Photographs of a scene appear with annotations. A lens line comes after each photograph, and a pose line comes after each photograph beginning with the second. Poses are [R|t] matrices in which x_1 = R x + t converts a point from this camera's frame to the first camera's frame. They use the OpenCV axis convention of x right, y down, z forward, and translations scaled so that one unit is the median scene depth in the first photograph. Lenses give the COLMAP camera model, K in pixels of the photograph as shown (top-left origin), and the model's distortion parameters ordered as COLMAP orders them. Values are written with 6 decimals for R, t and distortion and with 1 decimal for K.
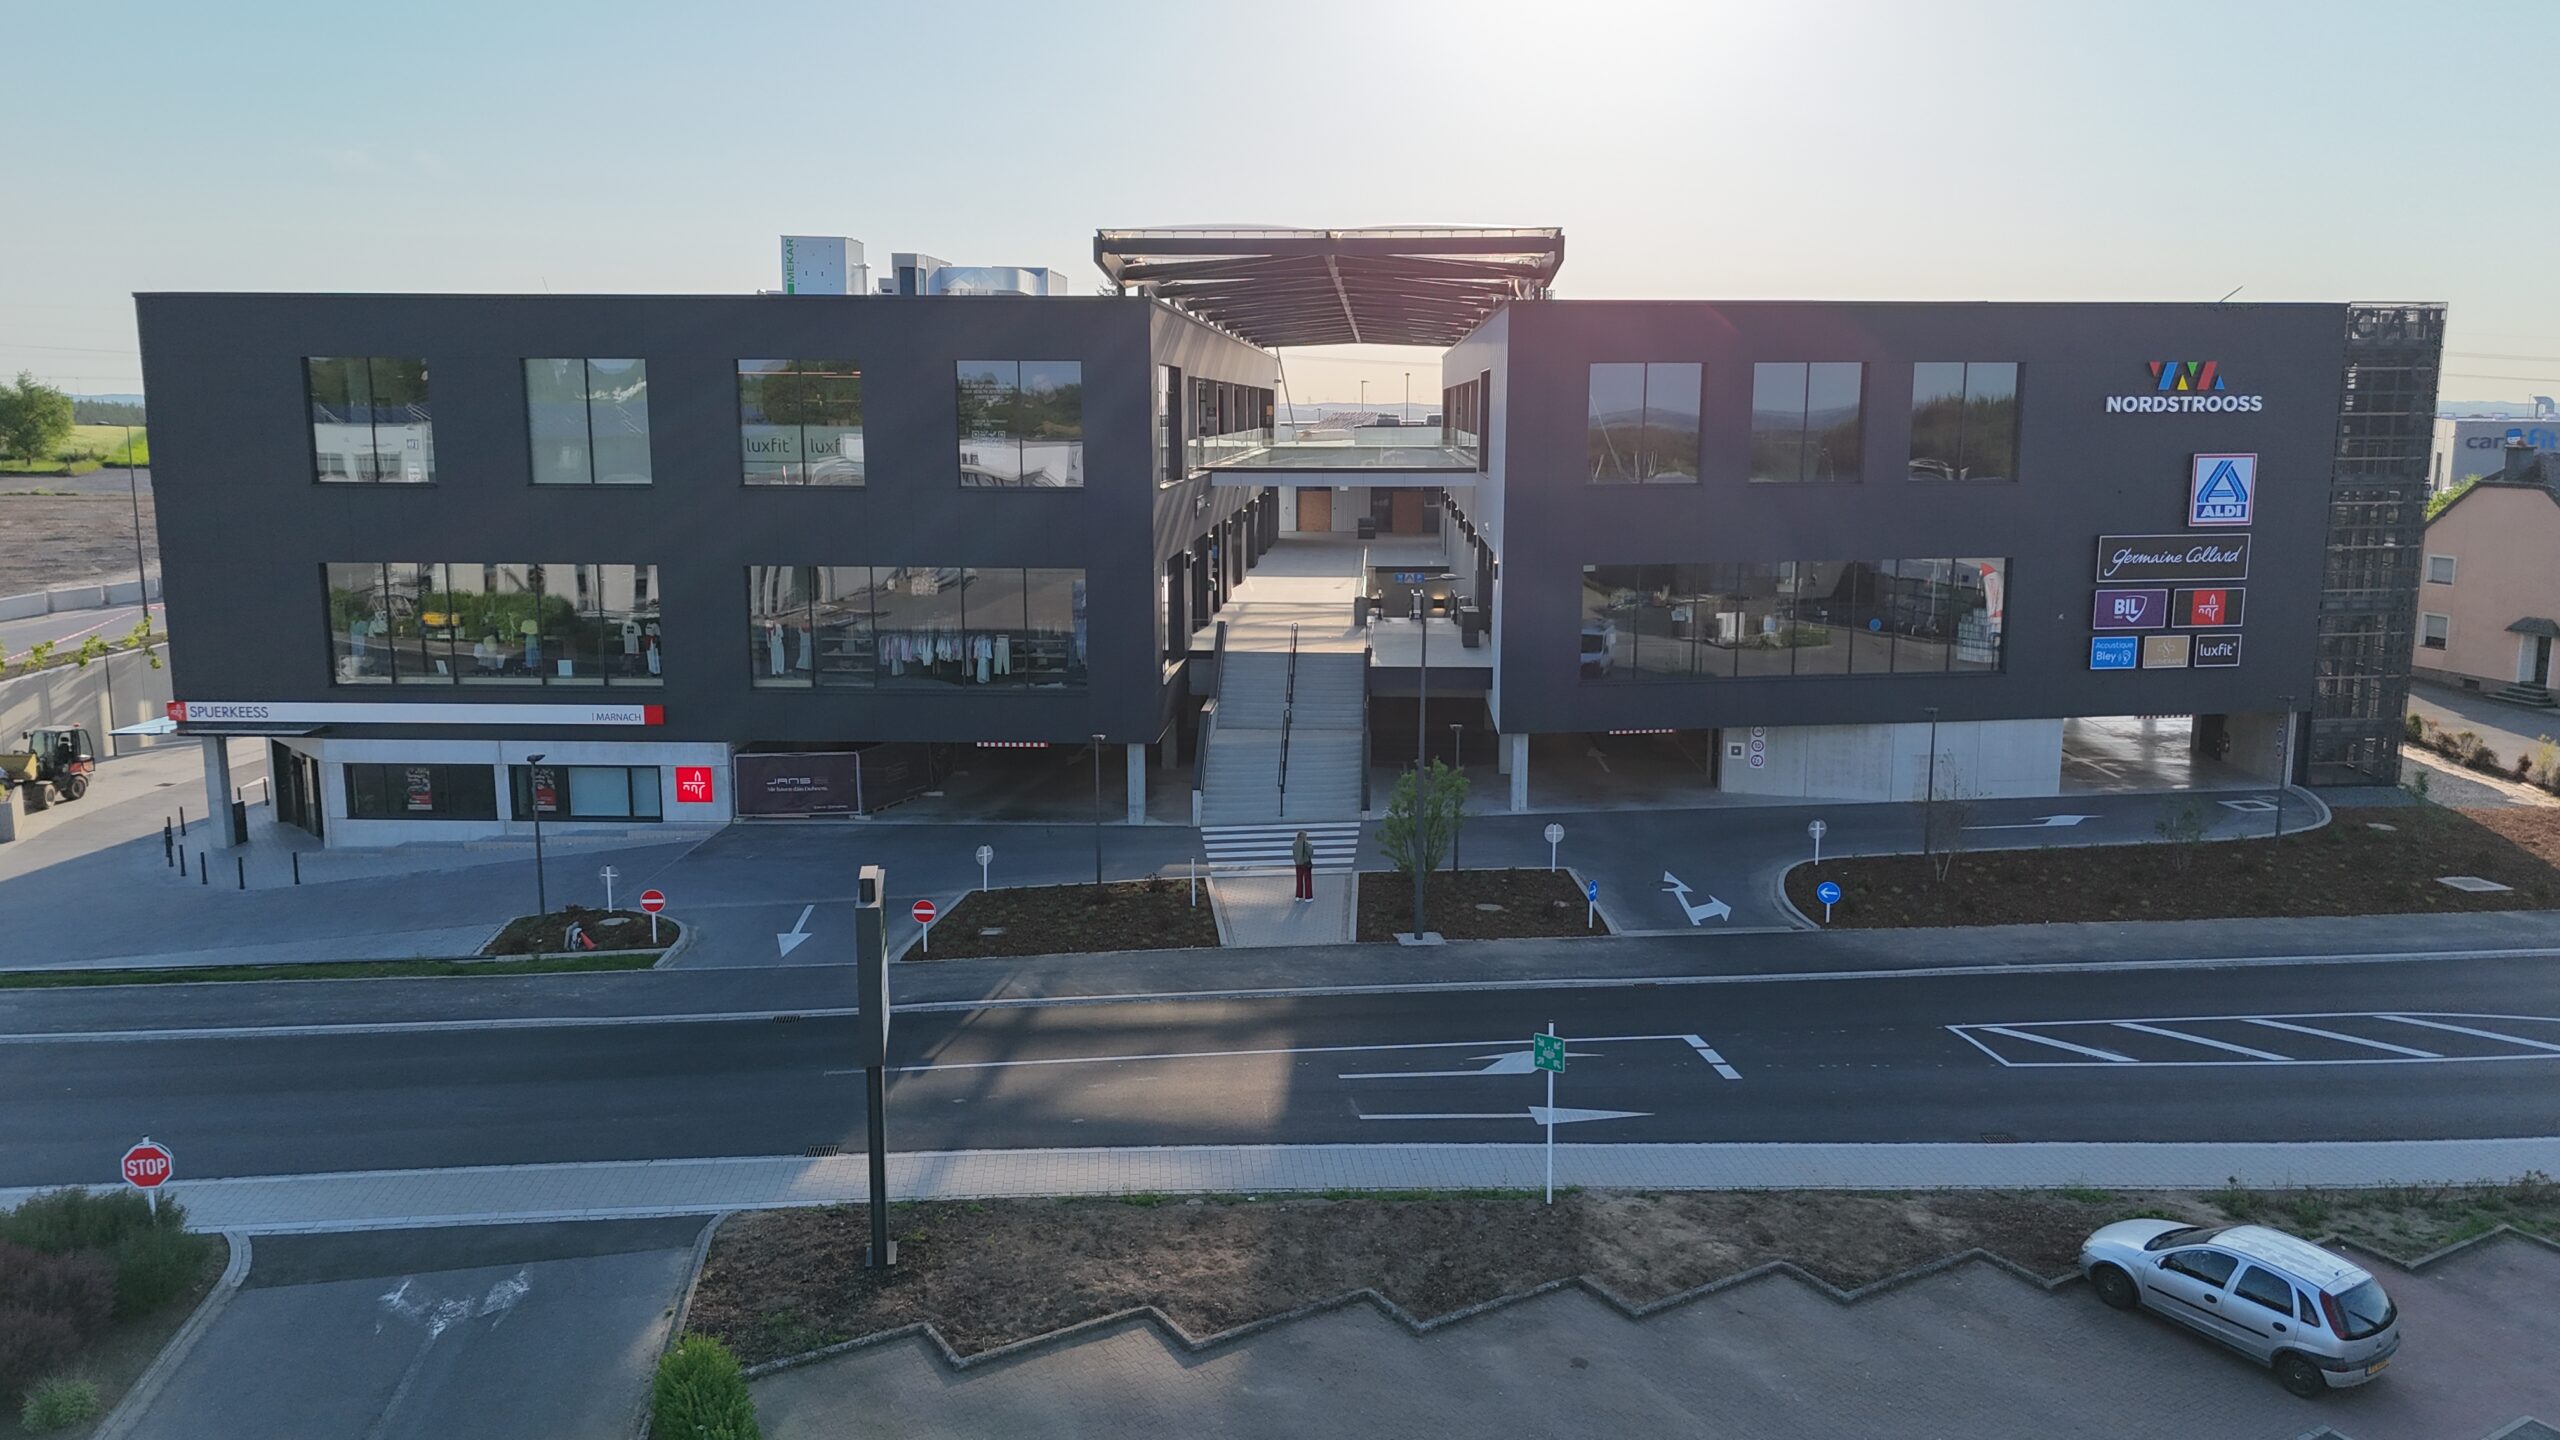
lens RADIAL K [[1881.8, 0, 1276.6], [0, 1881.8, 734.8], [0, 0, 1]] dist [0.031834, -0.003398]
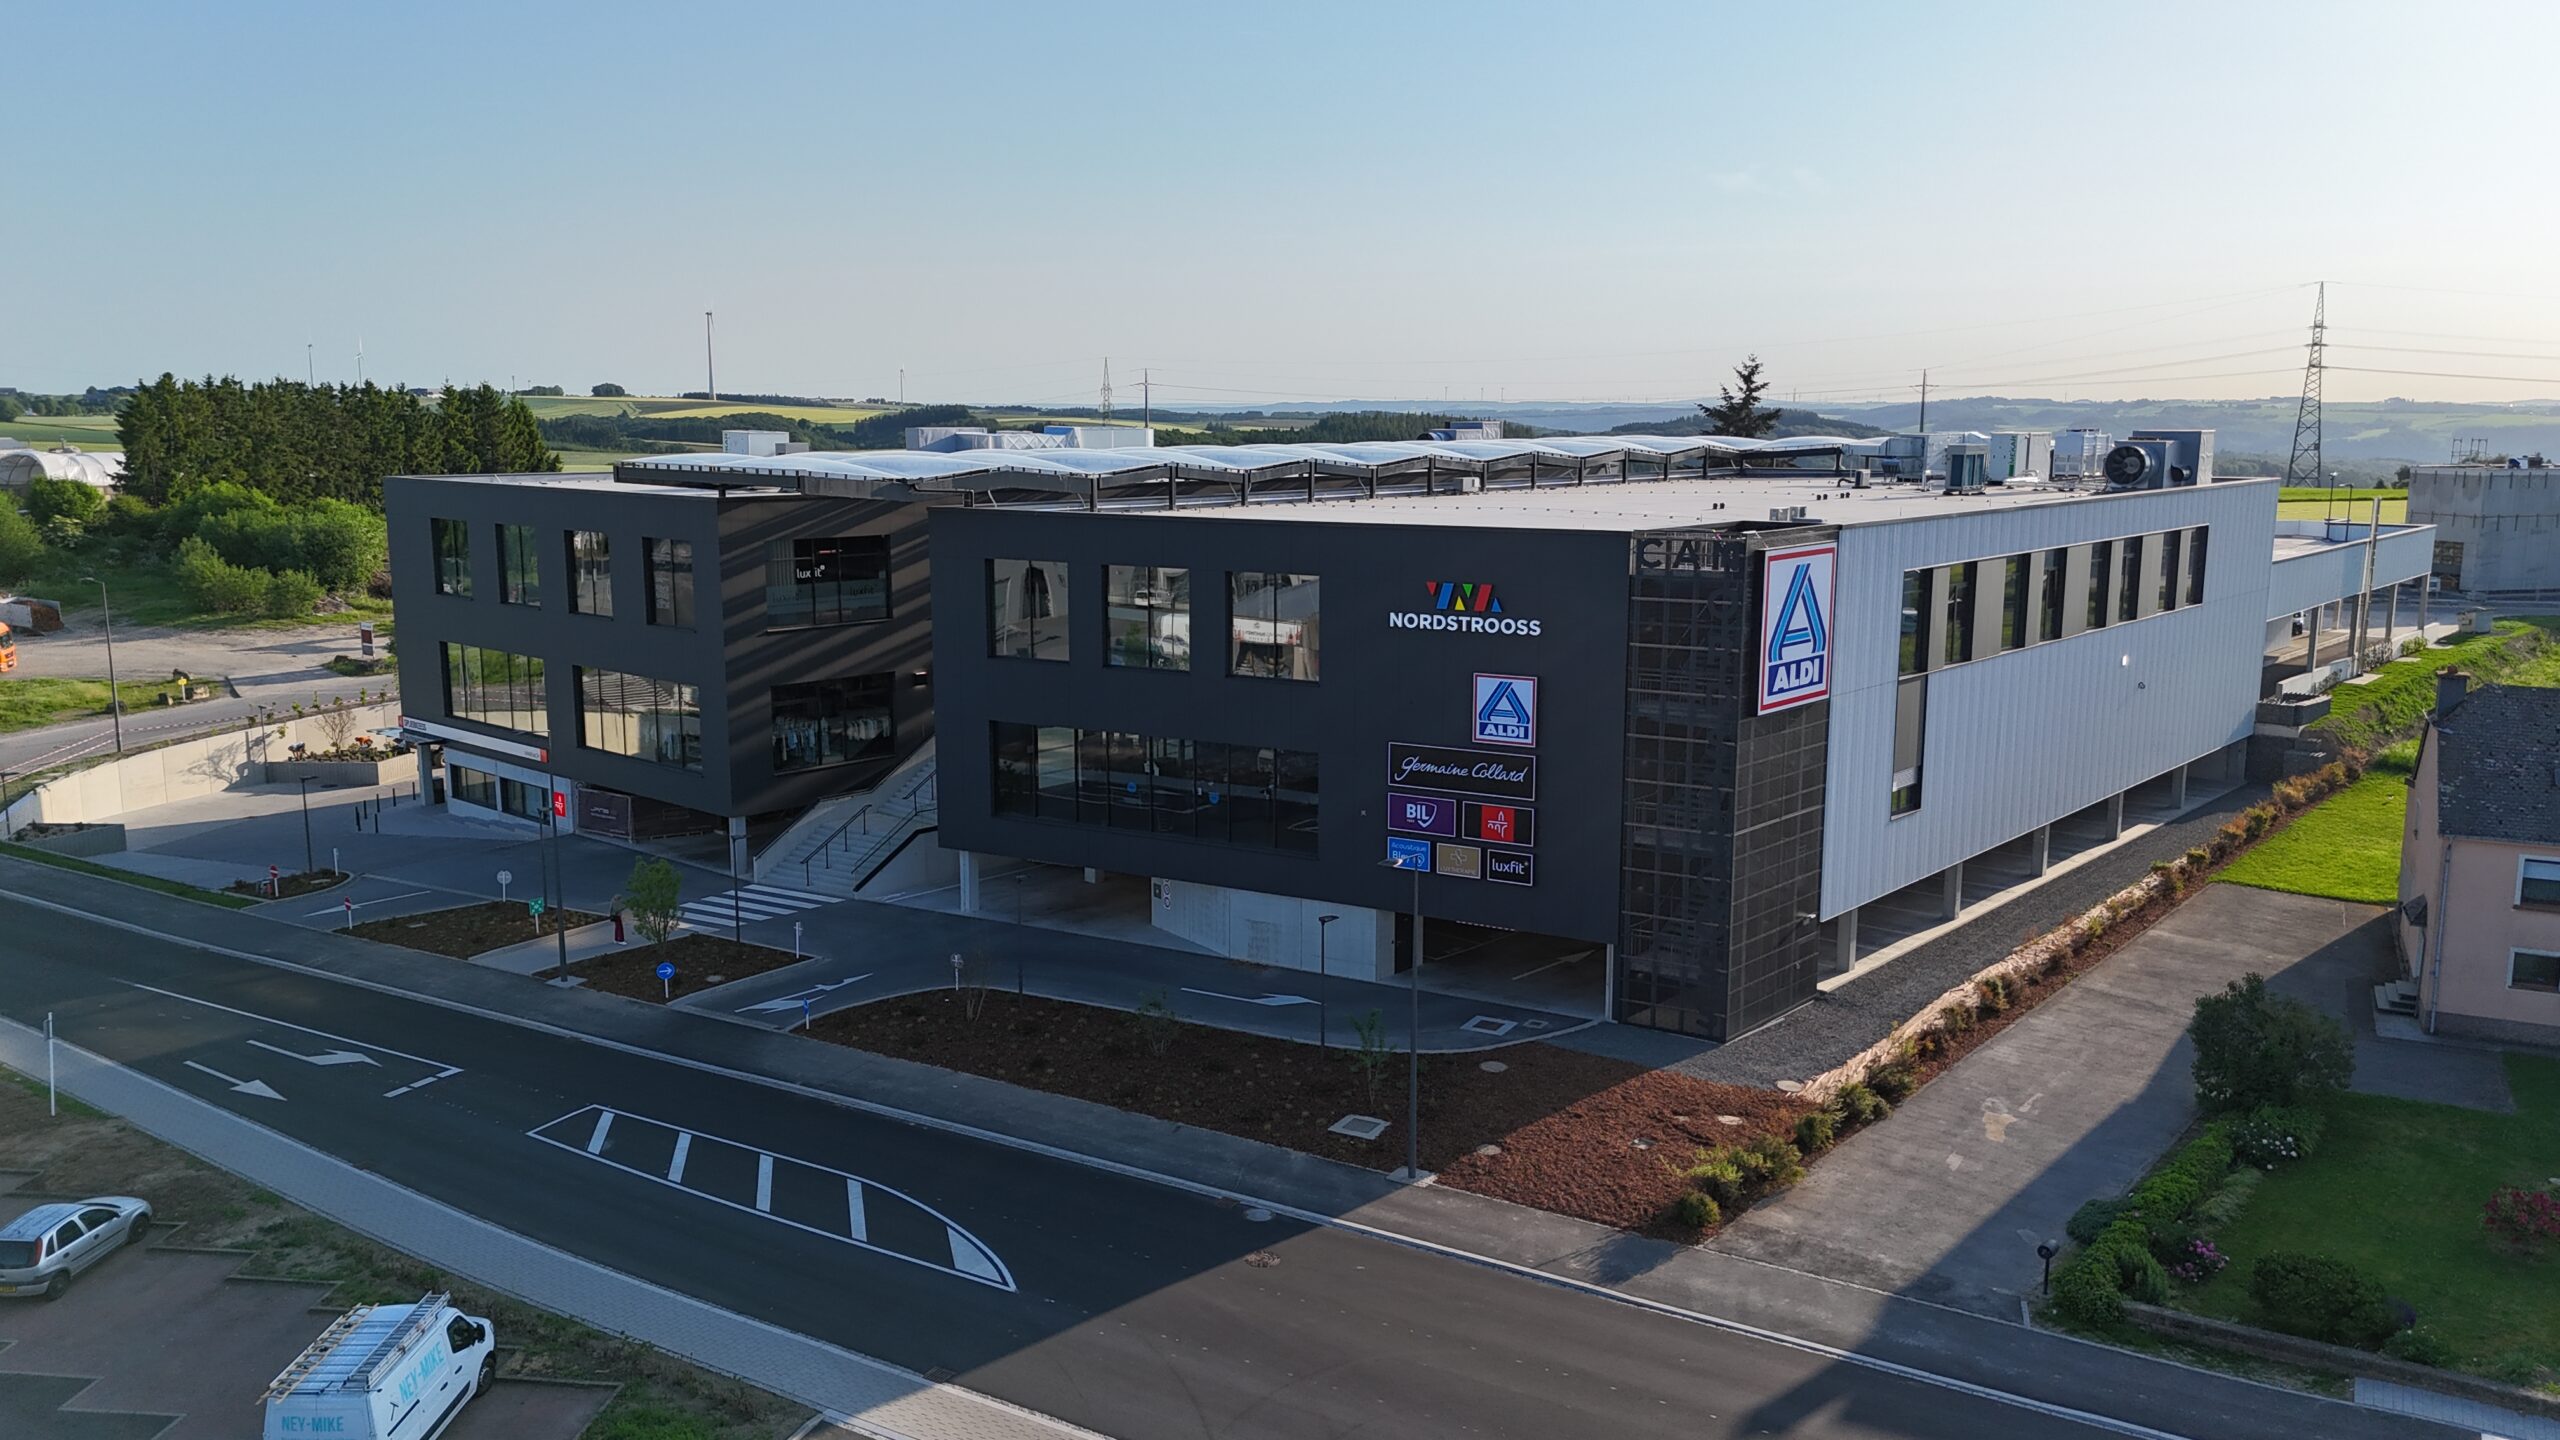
lens RADIAL K [[1881.8, 0, 1284.0], [0, 1881.8, 704.4], [0, 0, 1]] dist [0.031834, -0.003398]
pose [[0.788791, 0.097372, -0.606899, 1.016124], [-0.106259, 0.994108, 0.021390, -0.141328], [0.605407, 0.047616, 0.794491, 0.132812]]
